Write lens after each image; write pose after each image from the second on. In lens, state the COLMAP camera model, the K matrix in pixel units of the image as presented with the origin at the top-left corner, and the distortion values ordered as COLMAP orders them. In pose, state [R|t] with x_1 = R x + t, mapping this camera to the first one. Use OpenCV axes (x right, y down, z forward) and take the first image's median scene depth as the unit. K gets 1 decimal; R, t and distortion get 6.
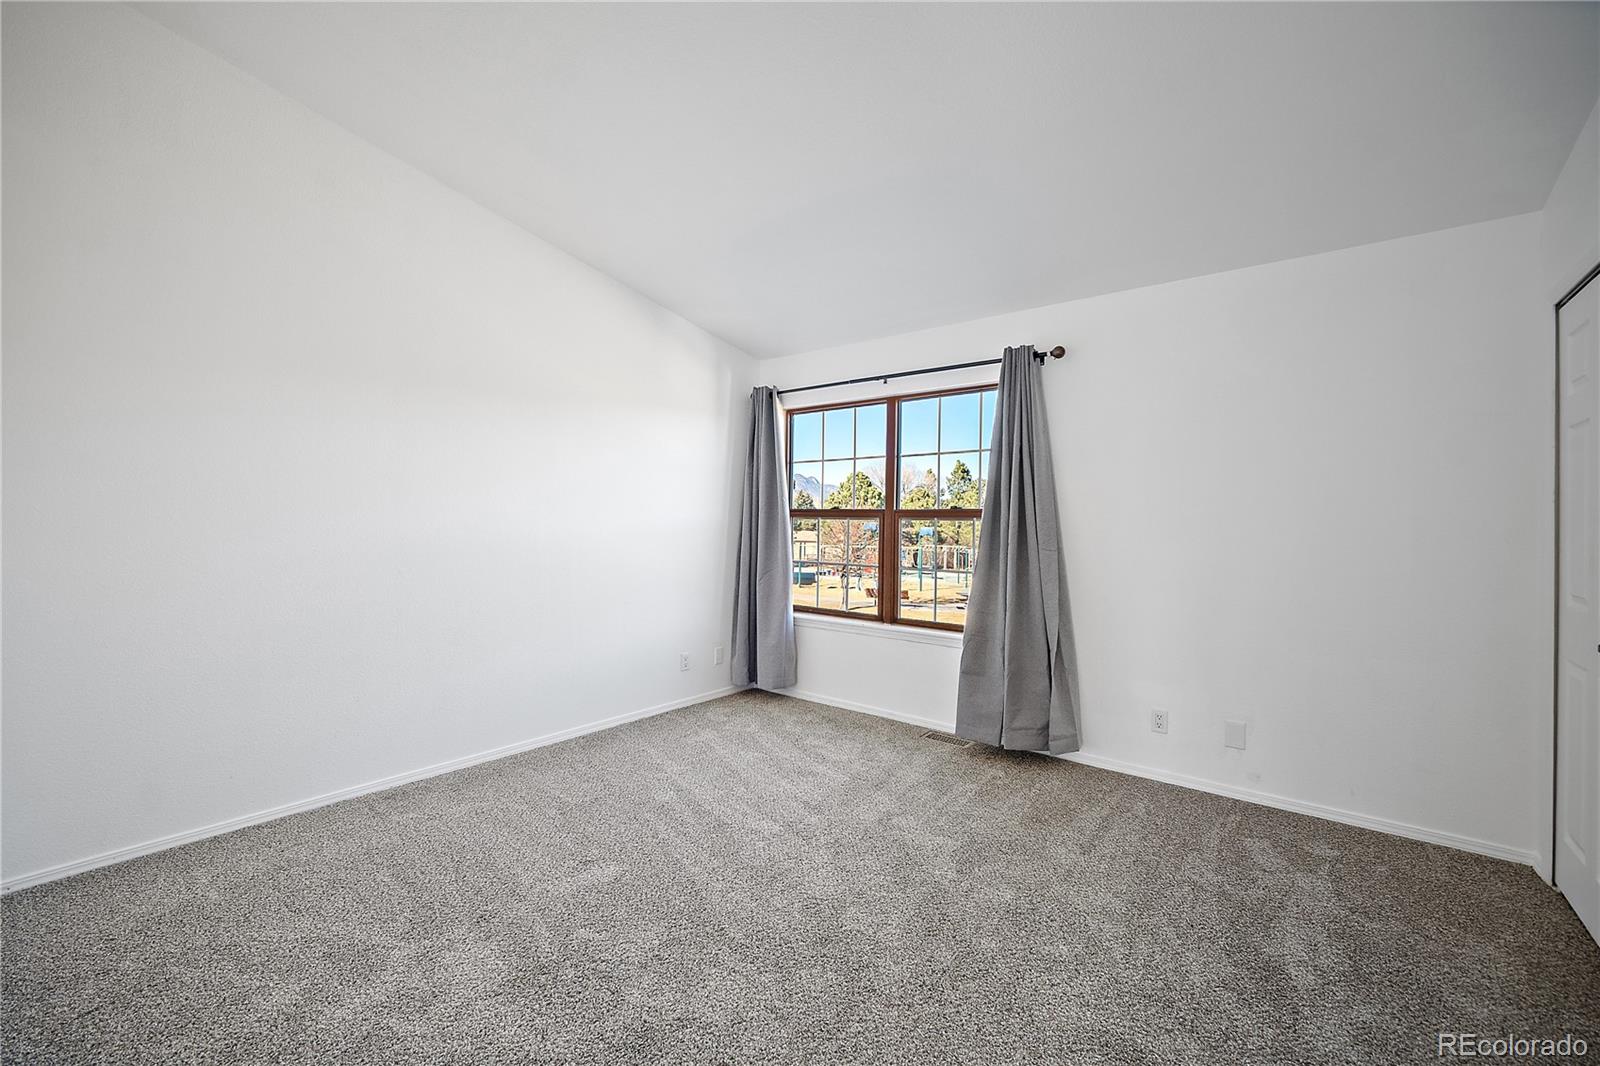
lens RADIAL K [[657.2, 0, 793.5], [0, 657.2, 520.2], [0, 0, 1]] dist [-0.000320, -0.000323]
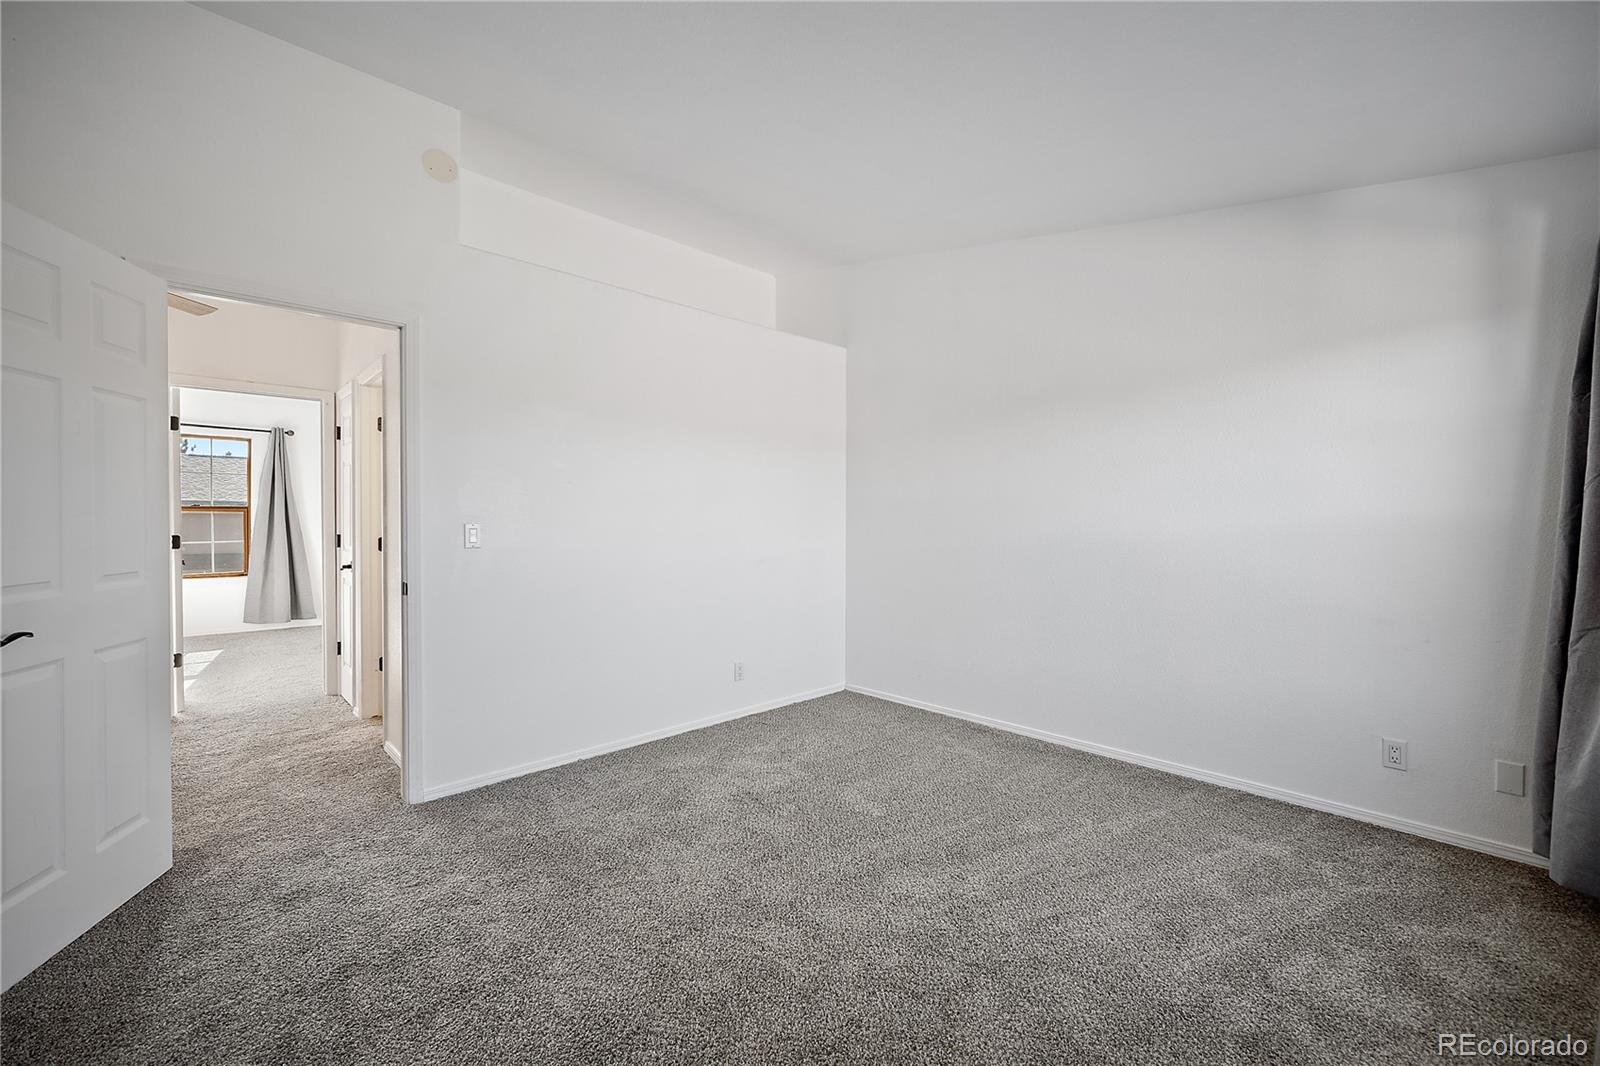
lens RADIAL K [[657.2, 0, 793.5], [0, 657.2, 520.2], [0, 0, 1]] dist [-0.000320, -0.000323]
pose [[-0.141735, -0.007794, -0.989874, 0.579807], [0.006143, 0.999943, -0.008753, 0.006483], [0.989886, -0.007322, -0.141679, 0.634899]]
